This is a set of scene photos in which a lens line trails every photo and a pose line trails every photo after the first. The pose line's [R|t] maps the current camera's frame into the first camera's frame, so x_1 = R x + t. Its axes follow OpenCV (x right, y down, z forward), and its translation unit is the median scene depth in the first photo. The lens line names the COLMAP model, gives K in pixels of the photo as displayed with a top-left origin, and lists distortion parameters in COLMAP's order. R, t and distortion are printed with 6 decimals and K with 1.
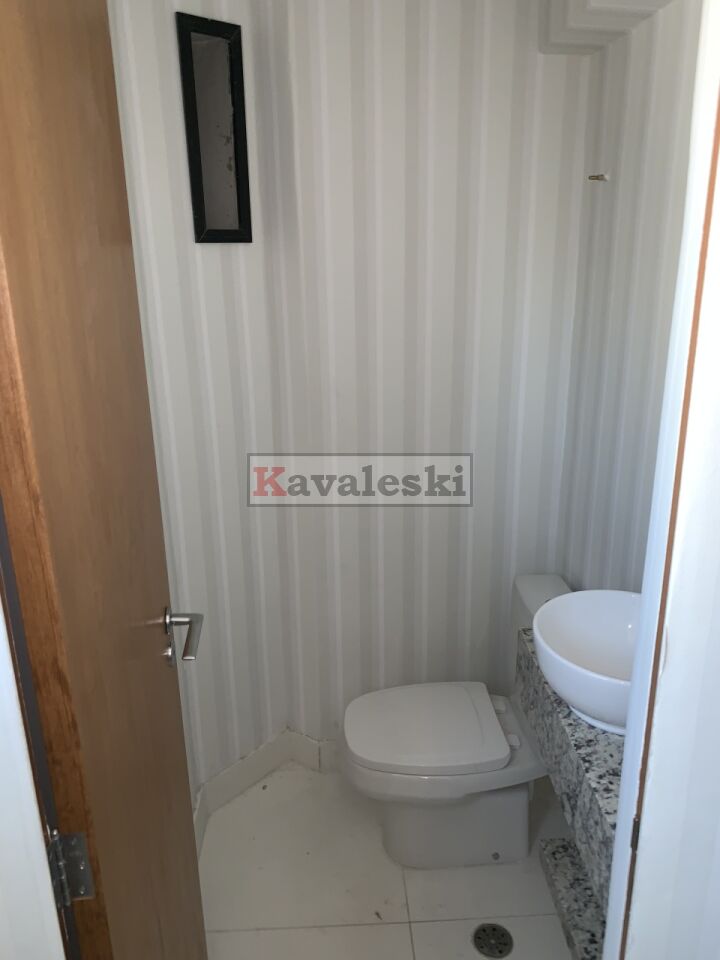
lens RADIAL K [[736.8, 0, 358.1], [0, 736.8, 474.1], [0, 0, 1]] dist [0.004166, 0.009333]
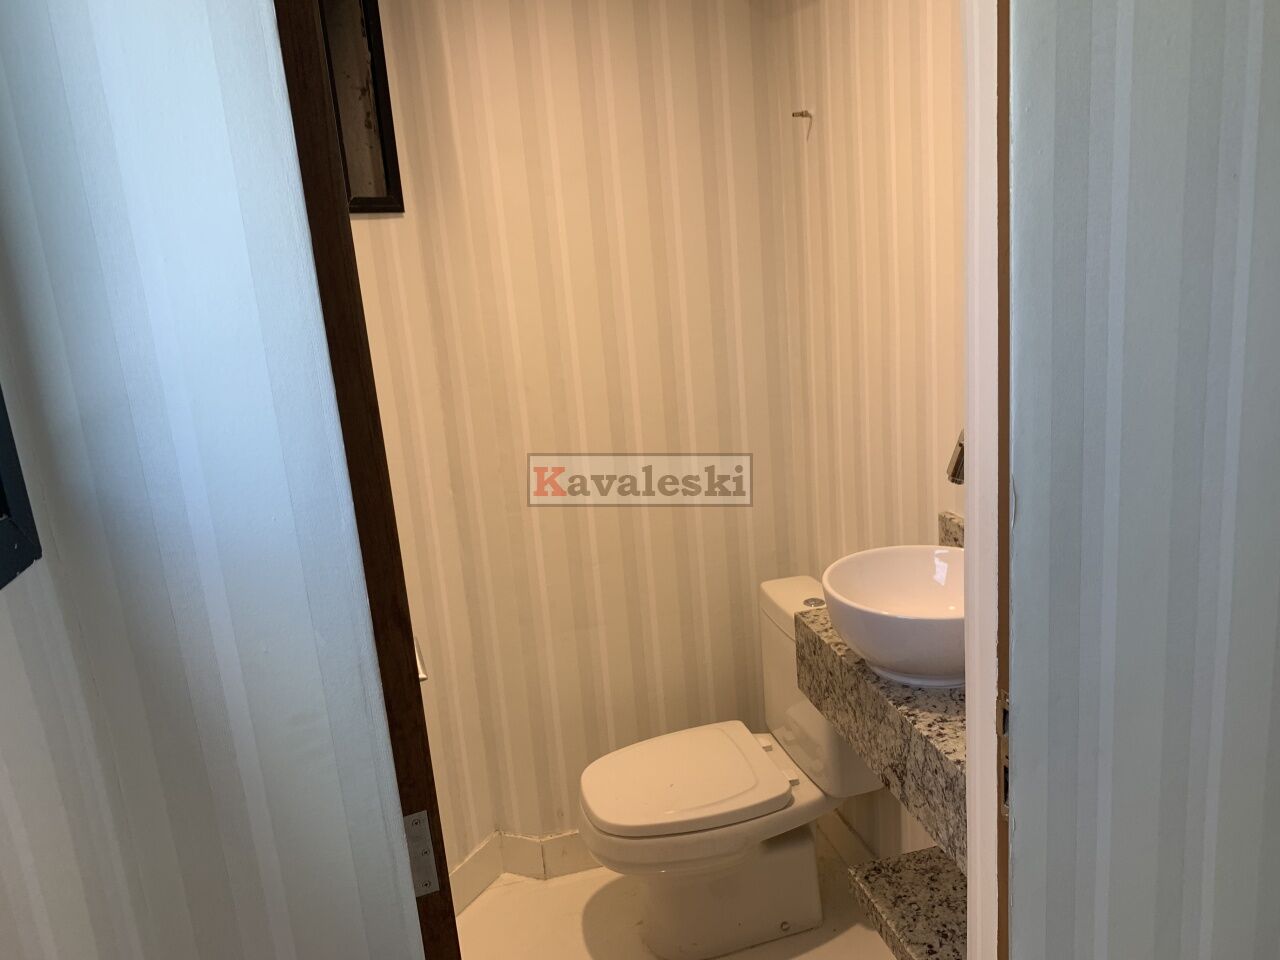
lens RADIAL K [[976.8, 0, 644.3], [0, 976.8, 476.0], [0, 0, 1]] dist [0.031442, -0.047014]
pose [[0.976645, -0.109754, 0.184710, -0.151468], [0.124203, 0.989888, -0.068529, 0.107197], [-0.175321, 0.089870, 0.980401, -0.111599]]
